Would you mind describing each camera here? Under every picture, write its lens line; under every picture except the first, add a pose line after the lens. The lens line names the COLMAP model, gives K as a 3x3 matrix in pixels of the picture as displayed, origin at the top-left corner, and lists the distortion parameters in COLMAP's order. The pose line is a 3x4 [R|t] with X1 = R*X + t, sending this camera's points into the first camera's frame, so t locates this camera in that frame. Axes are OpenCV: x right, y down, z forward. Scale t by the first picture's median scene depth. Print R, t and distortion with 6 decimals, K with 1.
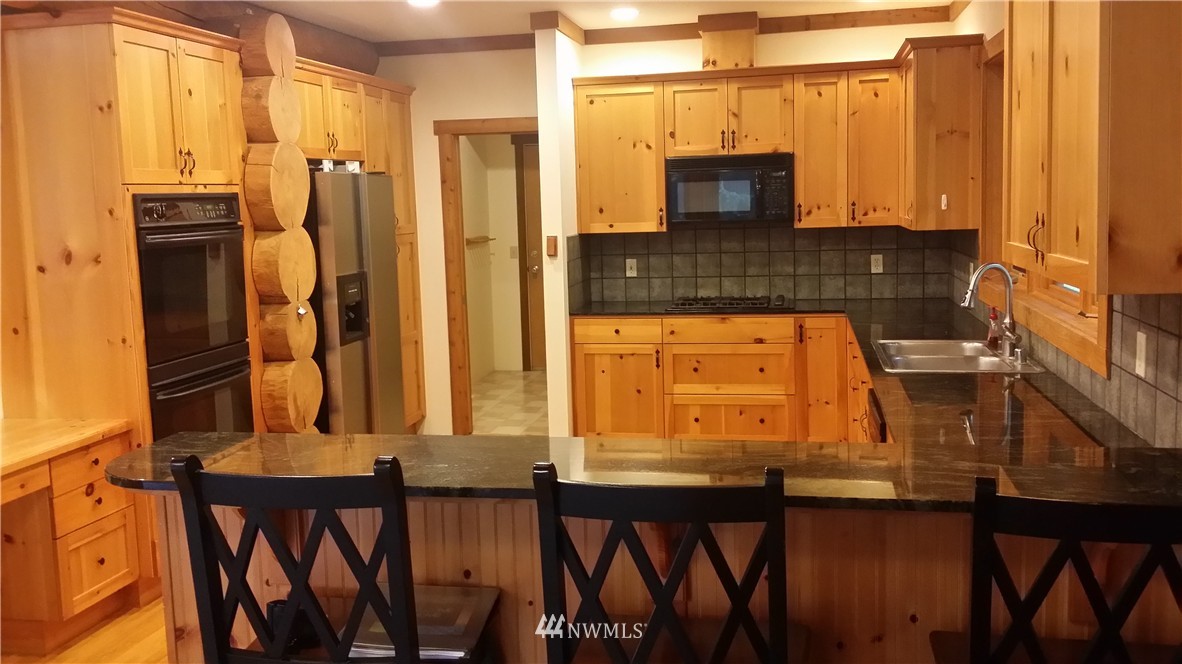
lens RADIAL K [[1086.5, 0, 592.2], [0, 1086.5, 331.9], [0, 0, 1]] dist [0.067964, 0.000000]
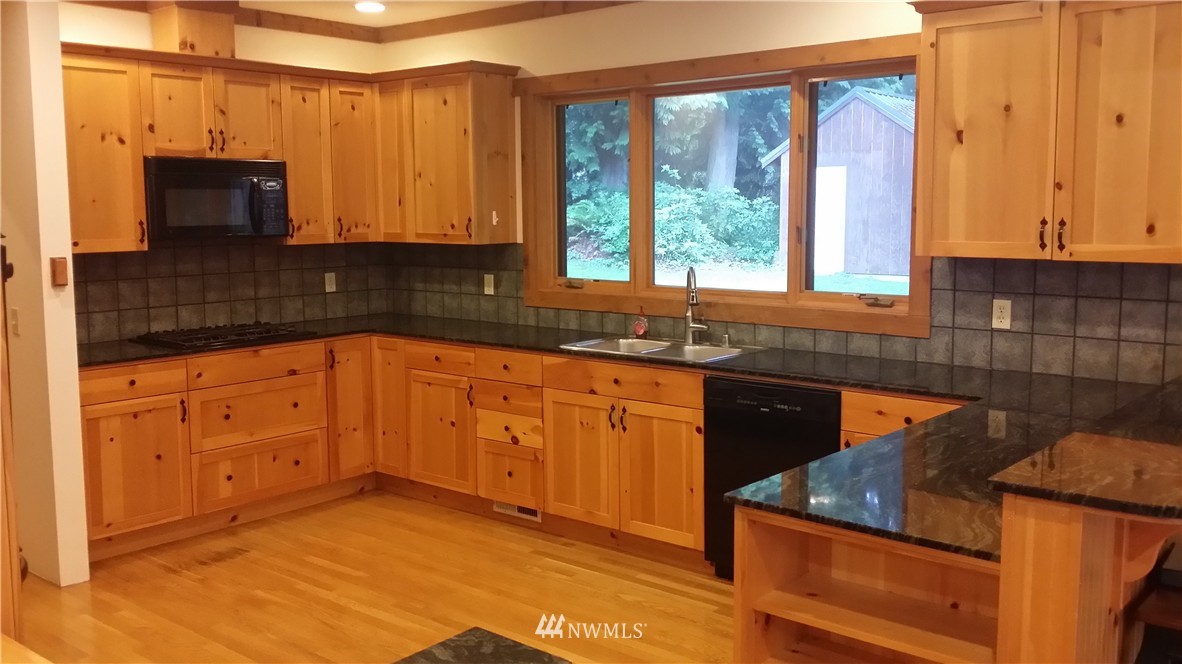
lens RADIAL K [[1086.5, 0, 592.9], [0, 1086.5, 328.3], [0, 0, 1]] dist [0.067964, 0.000000]
pose [[0.477646, -0.075211, 0.875327, -0.489295], [0.101555, 0.994377, 0.030024, -0.028420], [-0.872663, 0.074553, 0.482598, 0.349829]]
